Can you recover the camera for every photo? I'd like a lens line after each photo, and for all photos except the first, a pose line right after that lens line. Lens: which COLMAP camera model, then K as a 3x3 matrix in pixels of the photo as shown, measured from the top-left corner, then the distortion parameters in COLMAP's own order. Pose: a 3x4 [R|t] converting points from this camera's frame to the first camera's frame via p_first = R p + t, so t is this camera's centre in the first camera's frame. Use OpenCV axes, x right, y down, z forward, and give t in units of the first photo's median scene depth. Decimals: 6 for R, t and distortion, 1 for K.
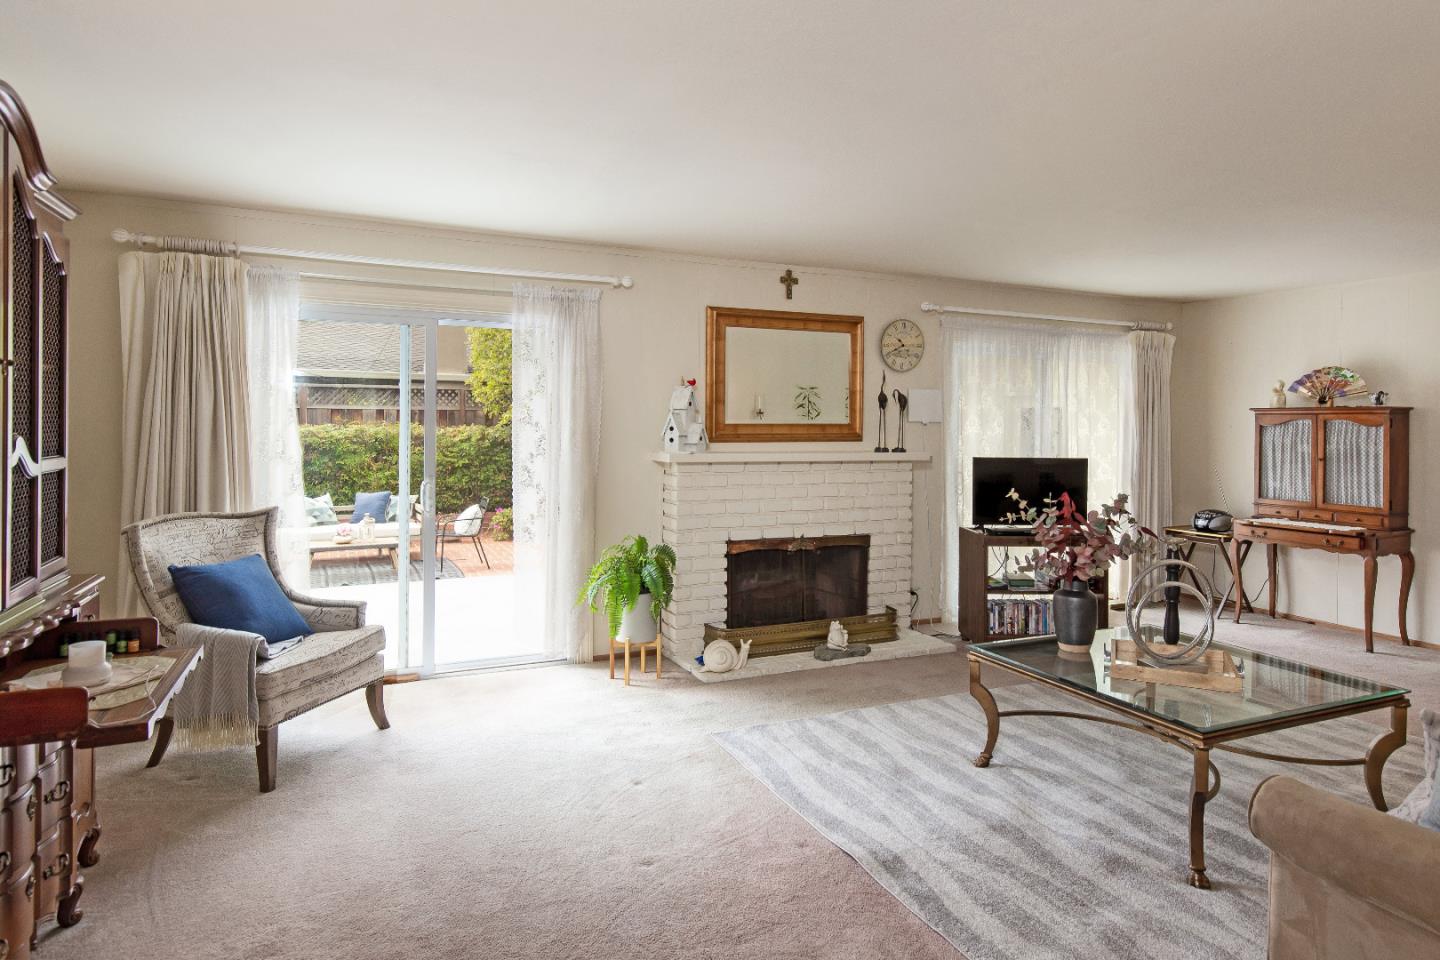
lens RADIAL K [[843.5, 0, 720.6], [0, 843.5, 455.4], [0, 0, 1]] dist [0.001758, 0.000407]
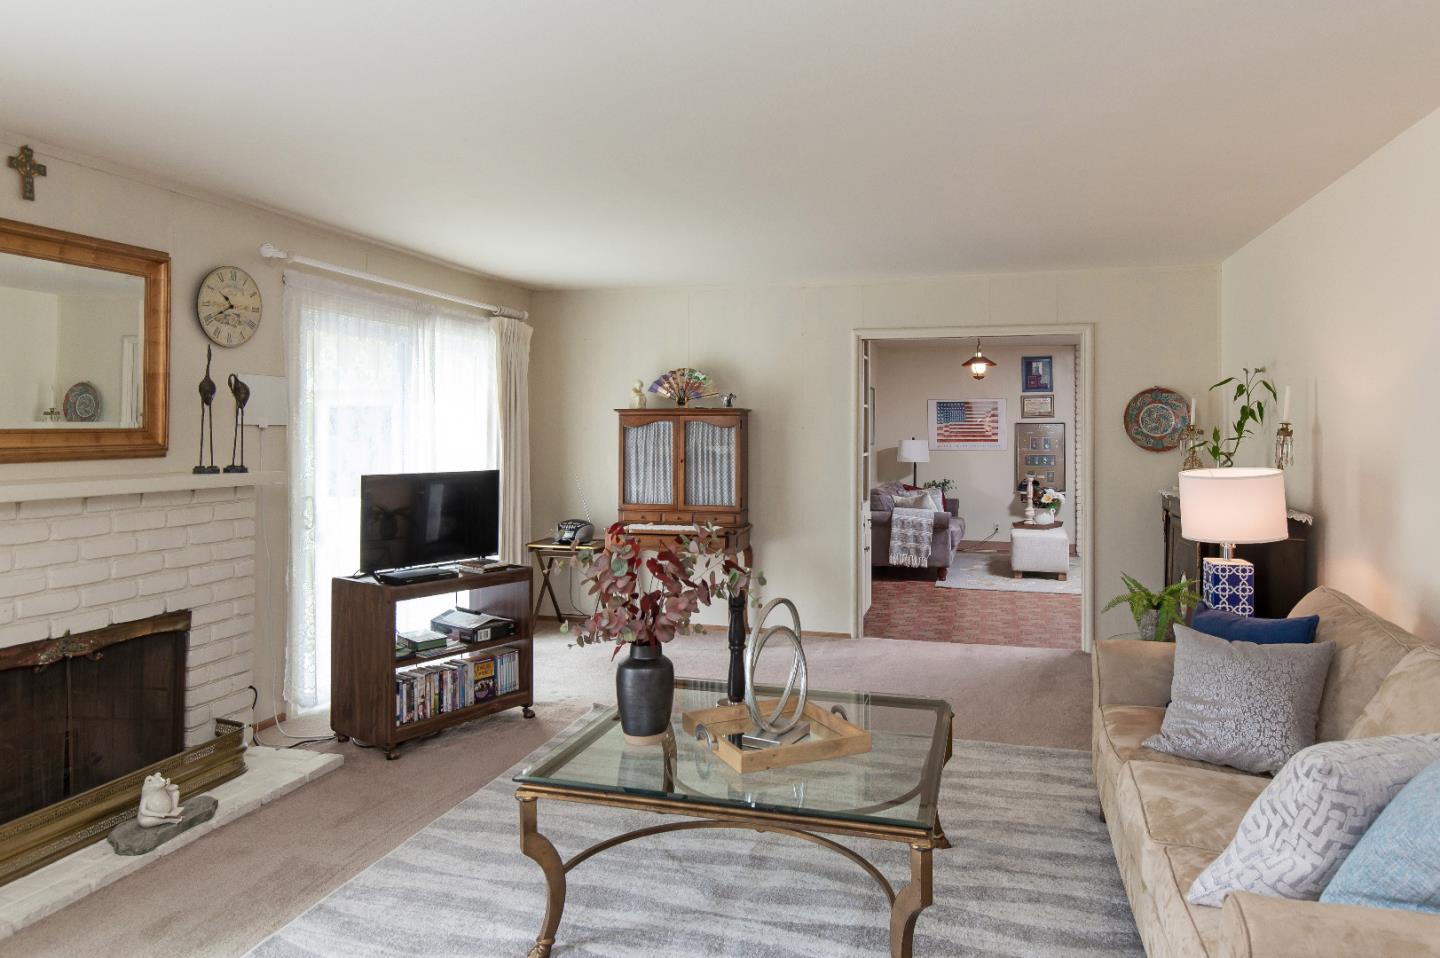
lens RADIAL K [[912.8, 0, 721.6], [0, 912.8, 429.8], [0, 0, 1]] dist [-0.000818, -0.000288]
pose [[0.640285, -0.008421, 0.768091, -0.082994], [0.034812, 0.999231, -0.018065, -0.010751], [-0.767348, 0.038306, 0.640085, 0.277098]]
